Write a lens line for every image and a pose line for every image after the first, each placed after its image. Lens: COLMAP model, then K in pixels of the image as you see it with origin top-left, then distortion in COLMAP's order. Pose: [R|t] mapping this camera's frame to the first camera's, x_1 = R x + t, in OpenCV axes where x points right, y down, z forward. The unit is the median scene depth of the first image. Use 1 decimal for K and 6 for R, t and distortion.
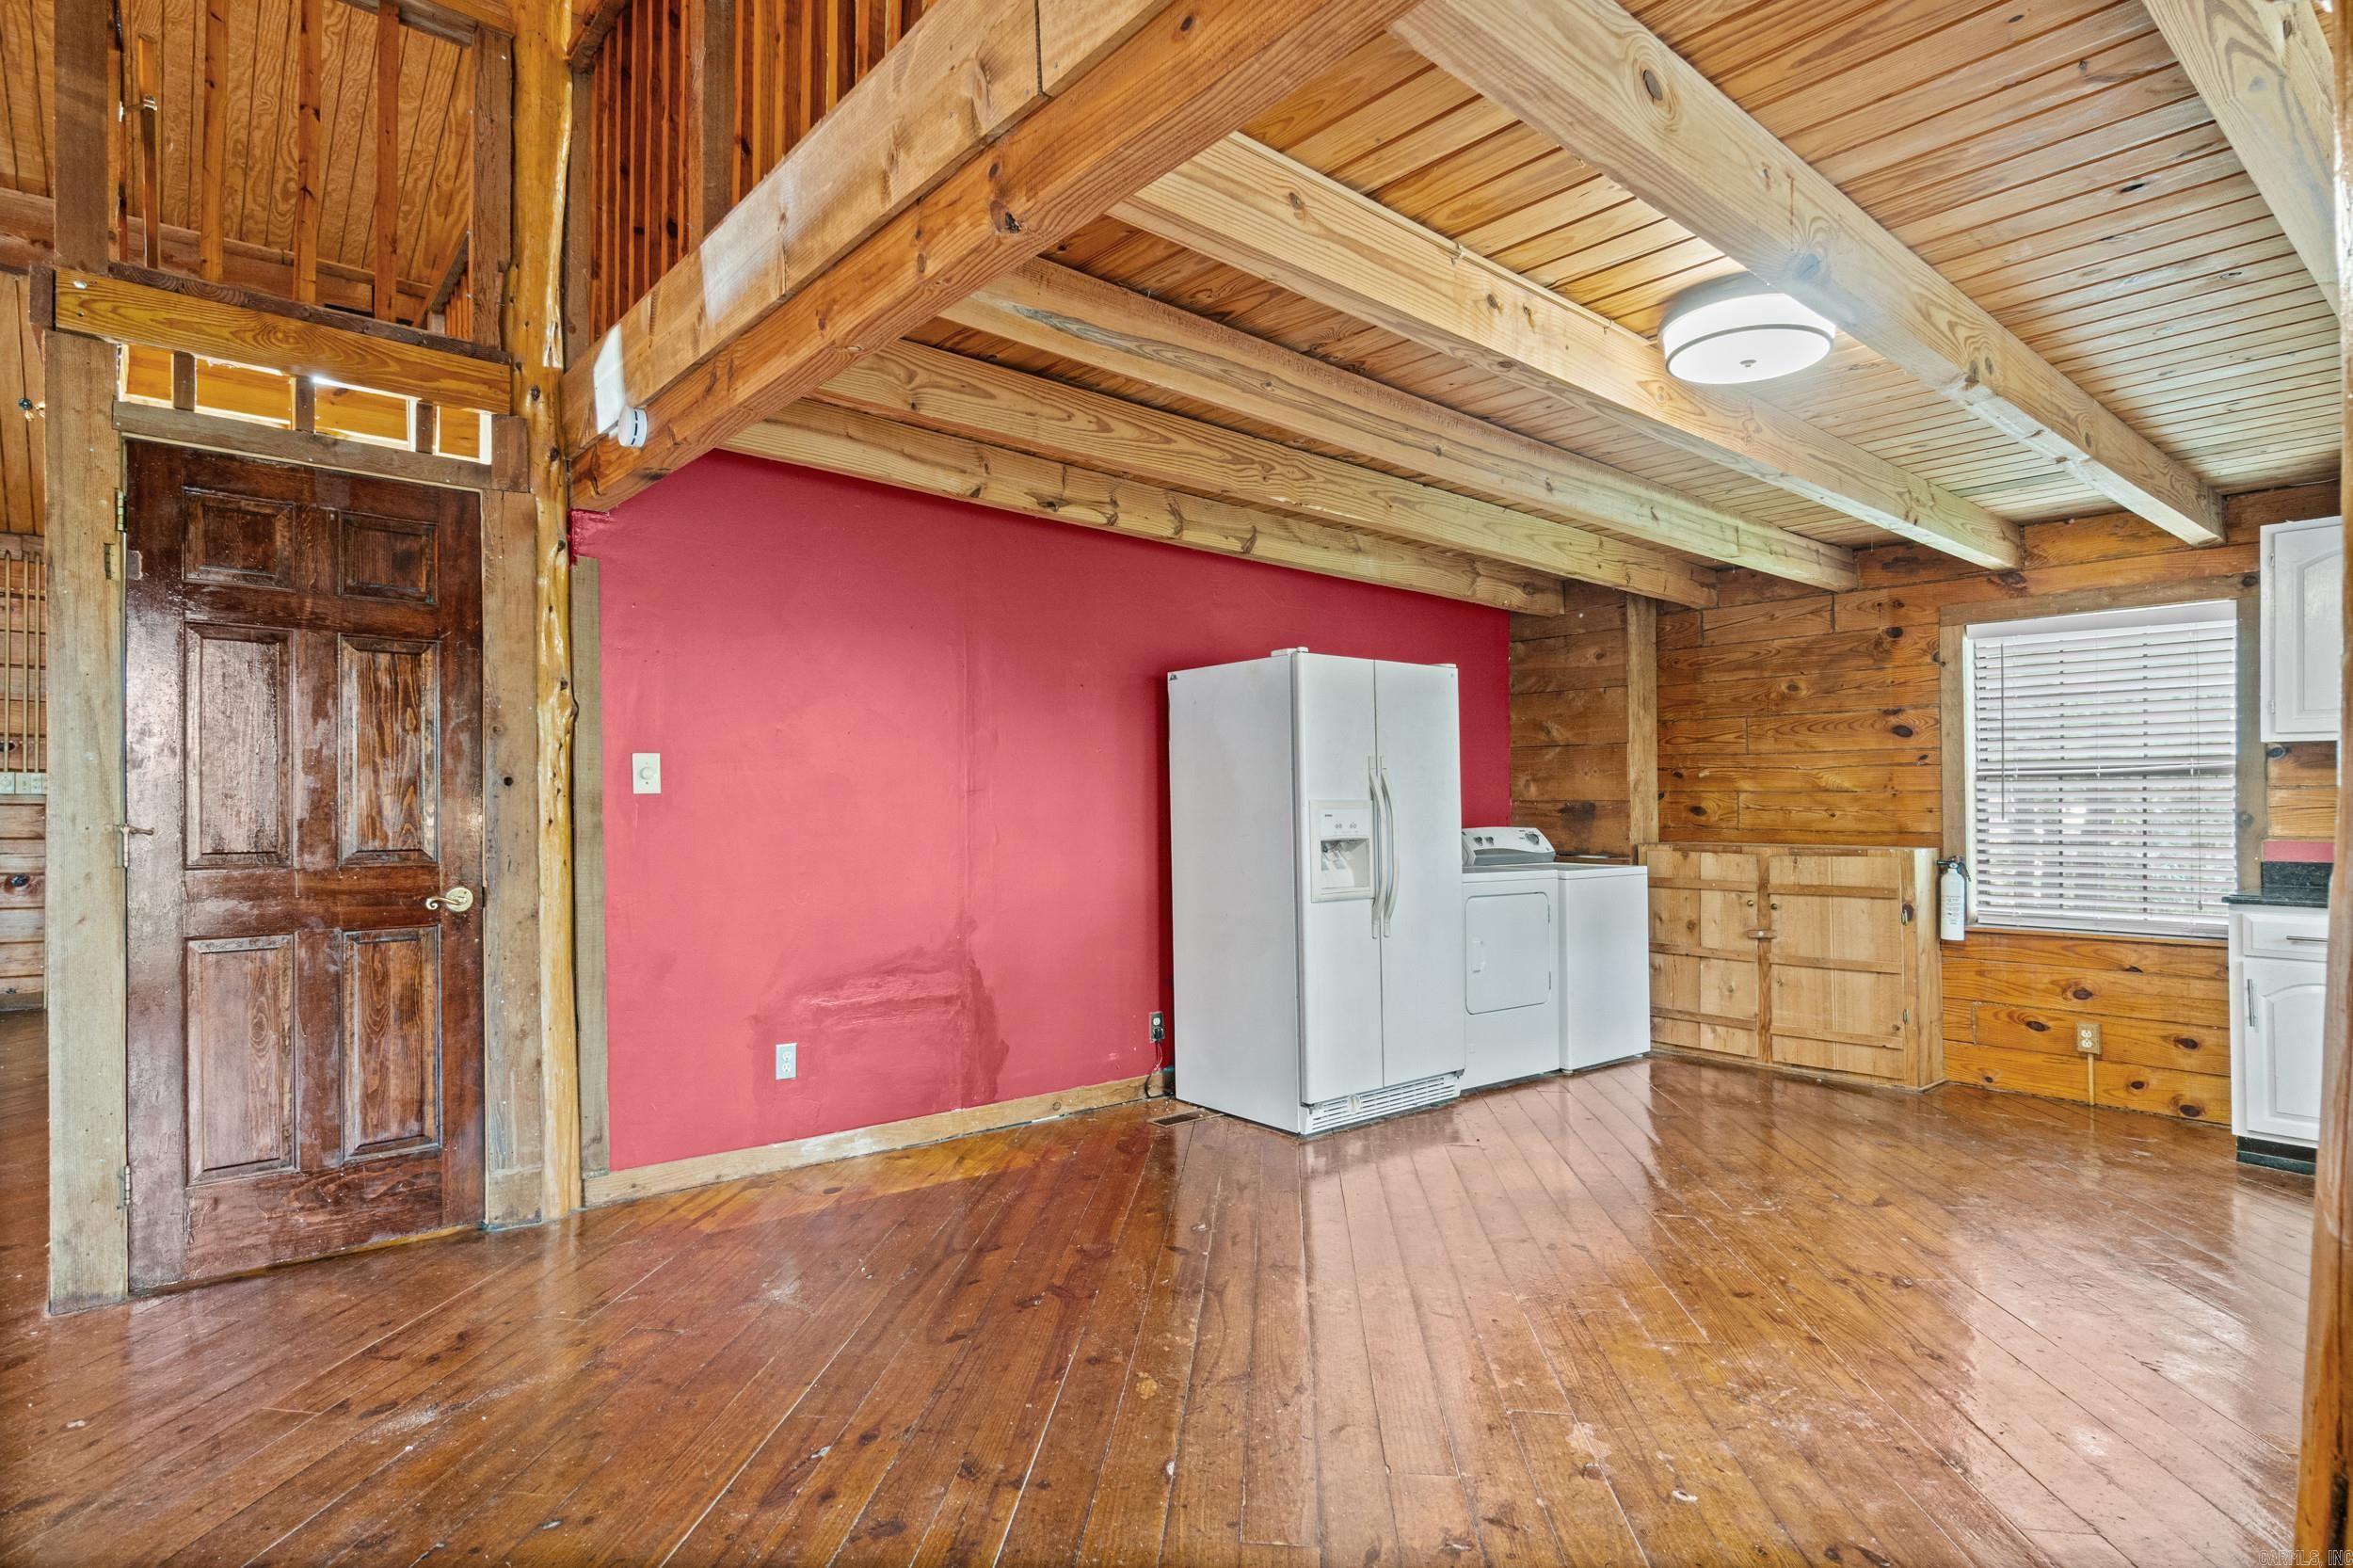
lens RADIAL K [[1220.1, 0, 1165.6], [0, 1220.1, 791.8], [0, 0, 1]] dist [-0.003854, 0.003220]
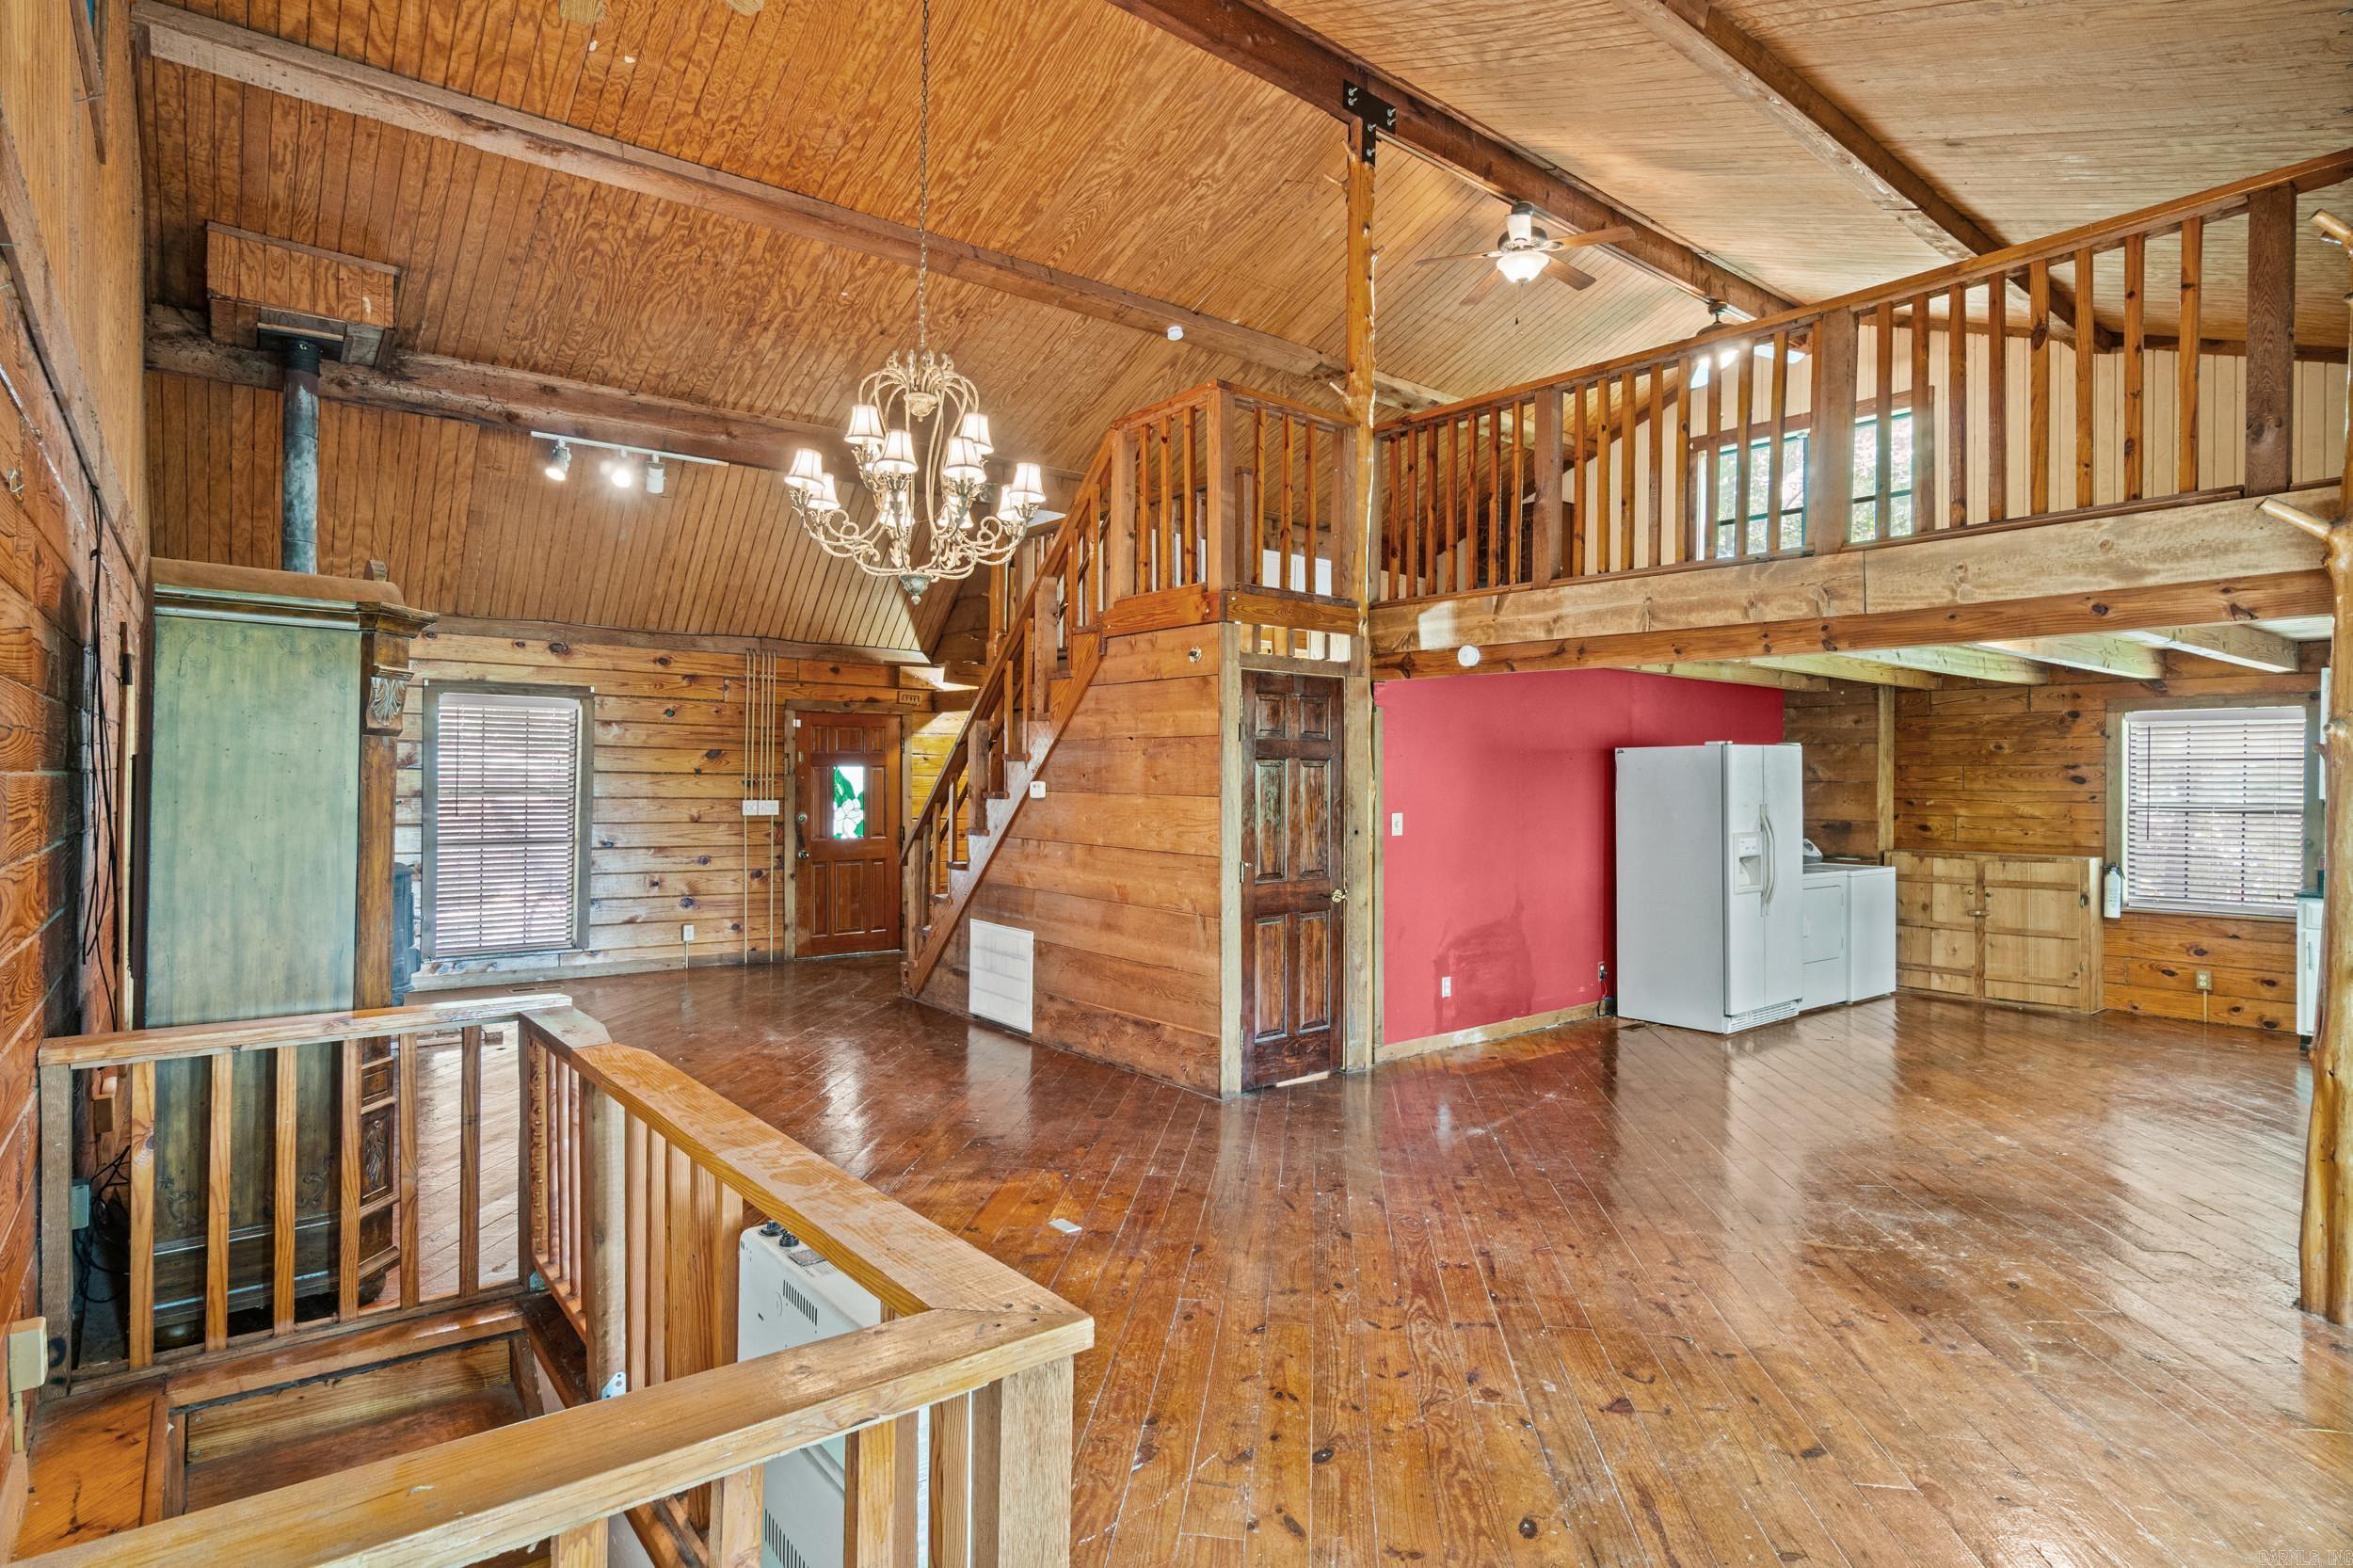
lens RADIAL K [[1220.1, 0, 1175.0], [0, 1220.1, 785.2], [0, 0, 1]] dist [-0.003854, 0.003220]
pose [[0.999716, -0.000453, -0.023833, -0.497288], [0.000911, 0.999815, 0.019214, -0.075267], [0.023820, -0.019231, 0.999531, -0.558895]]
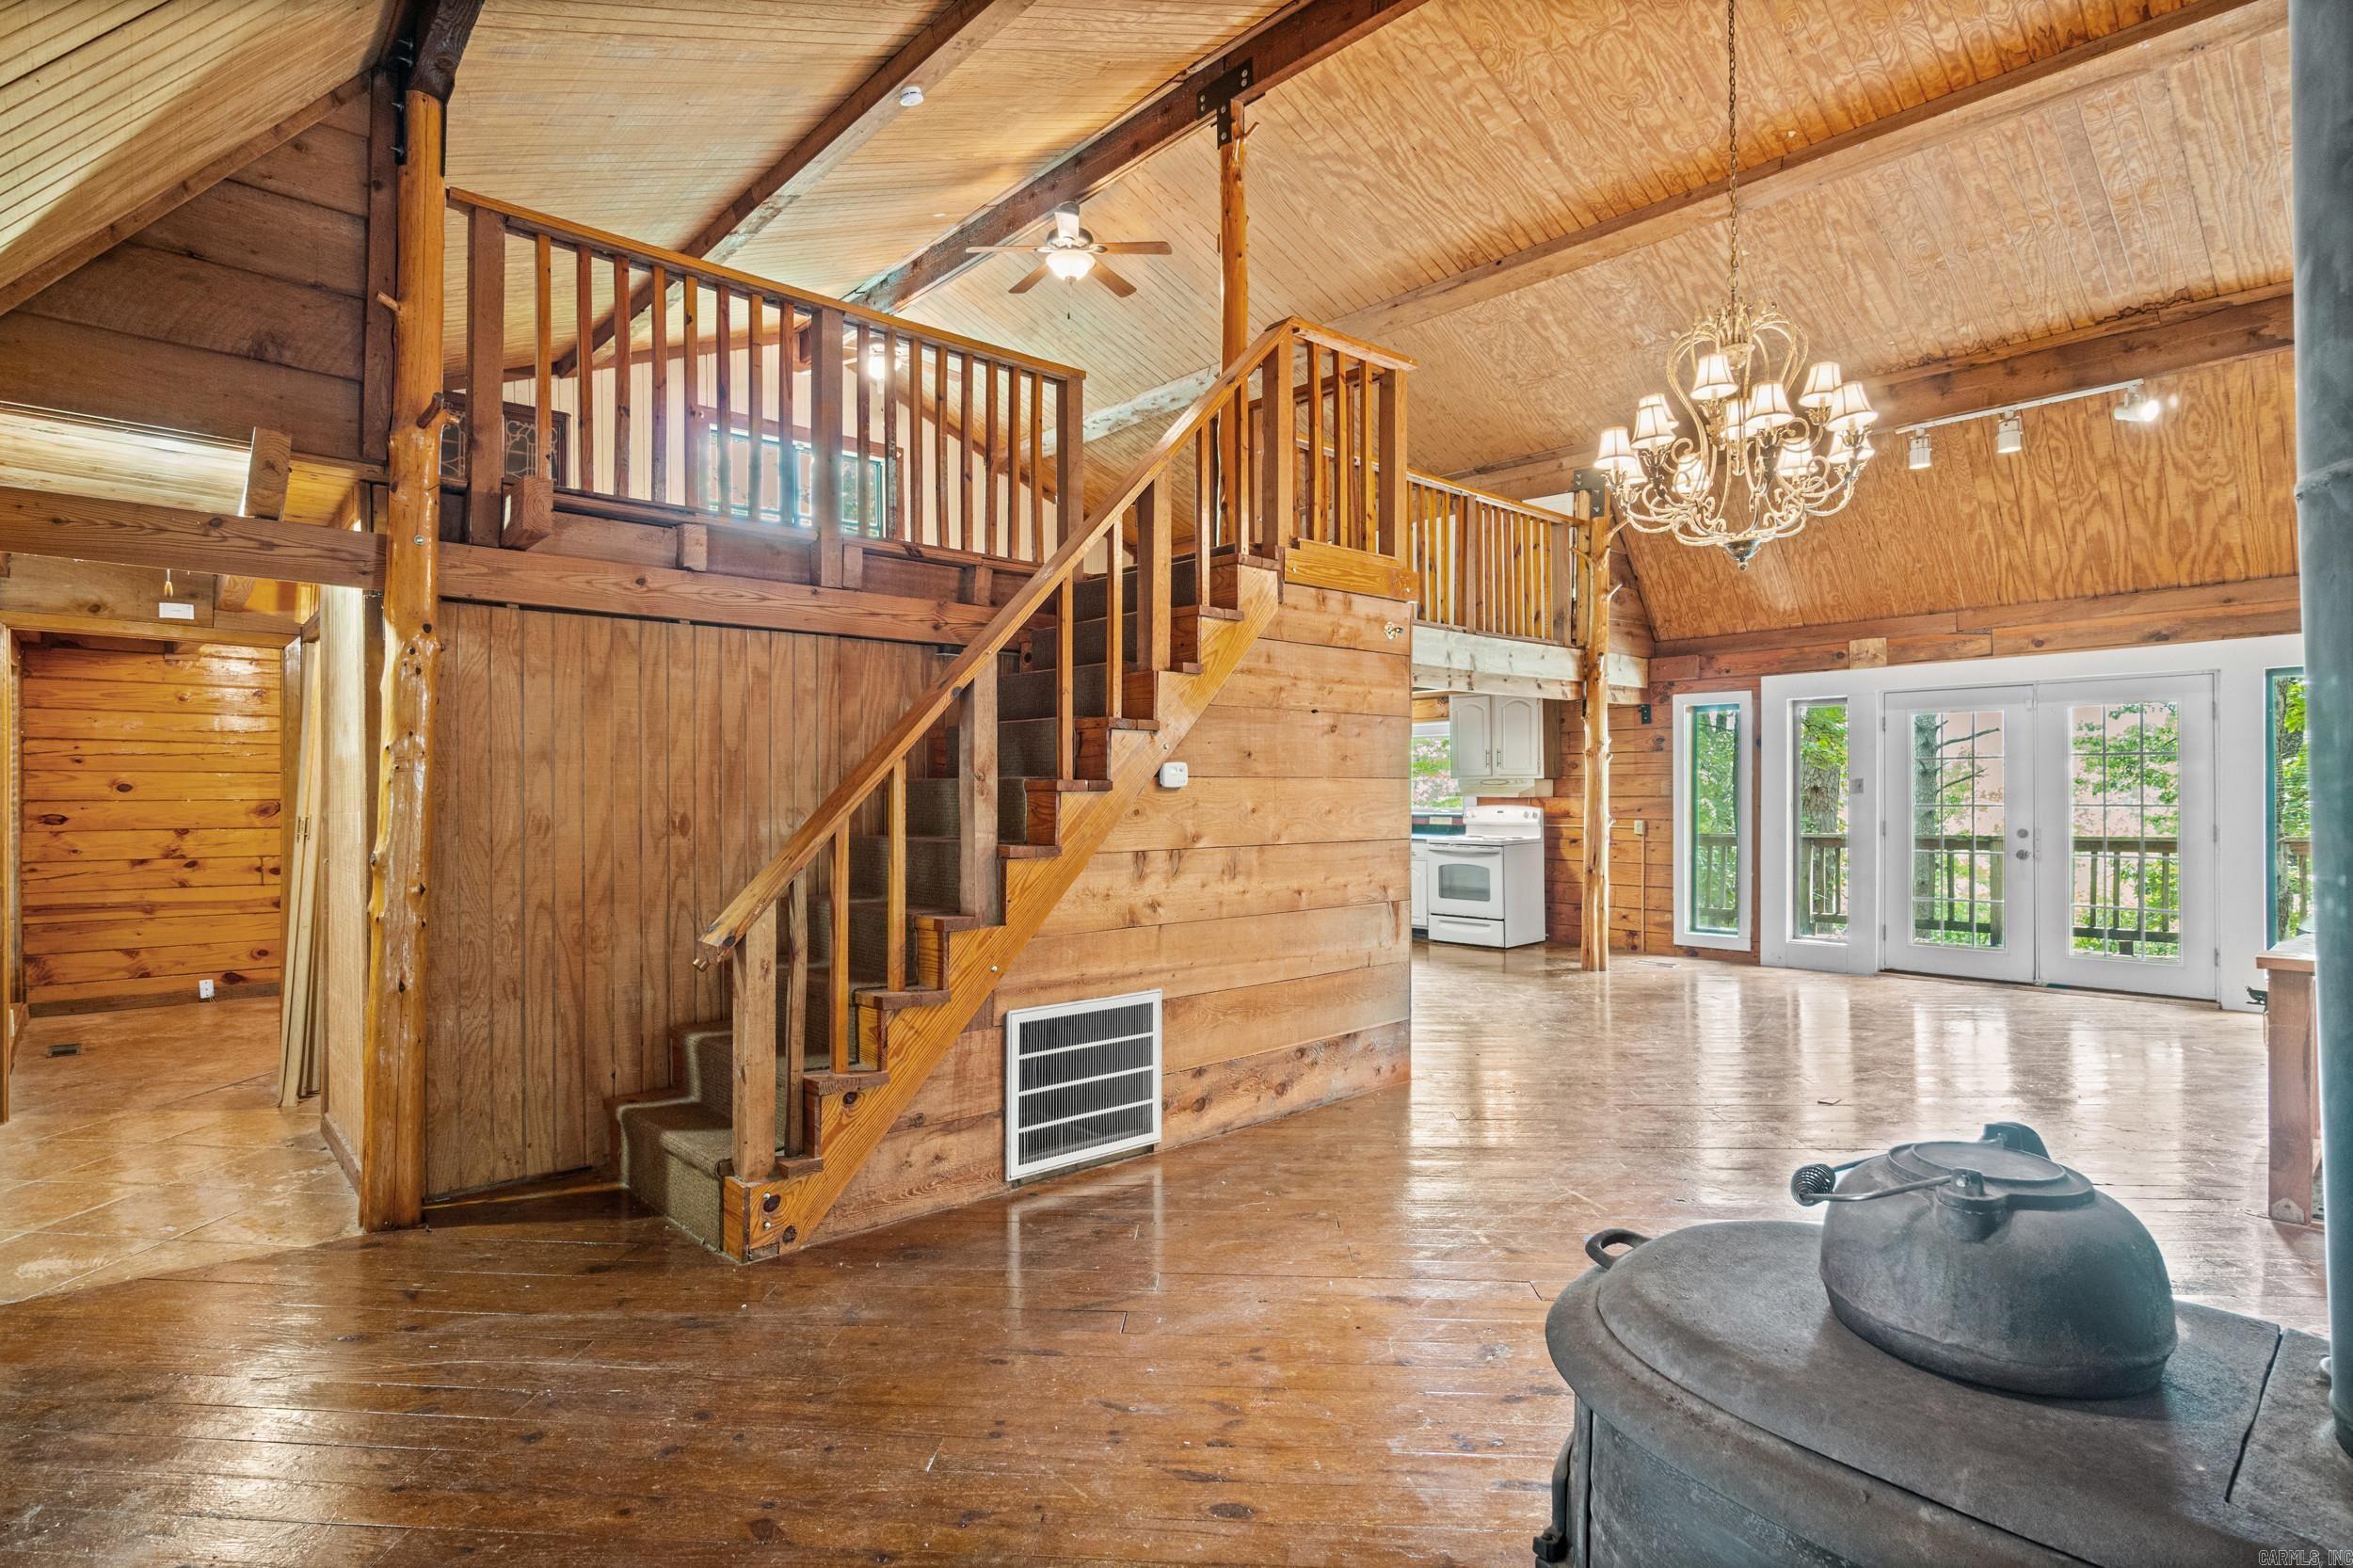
lens RADIAL K [[1220.1, 0, 1168.0], [0, 1220.1, 775.0], [0, 0, 1]] dist [-0.003854, 0.003220]
pose [[-0.064797, 0.000206, 0.997898, -1.585402], [-0.007845, 0.999969, -0.000716, -0.043726], [-0.997868, -0.007875, -0.064793, 0.849993]]
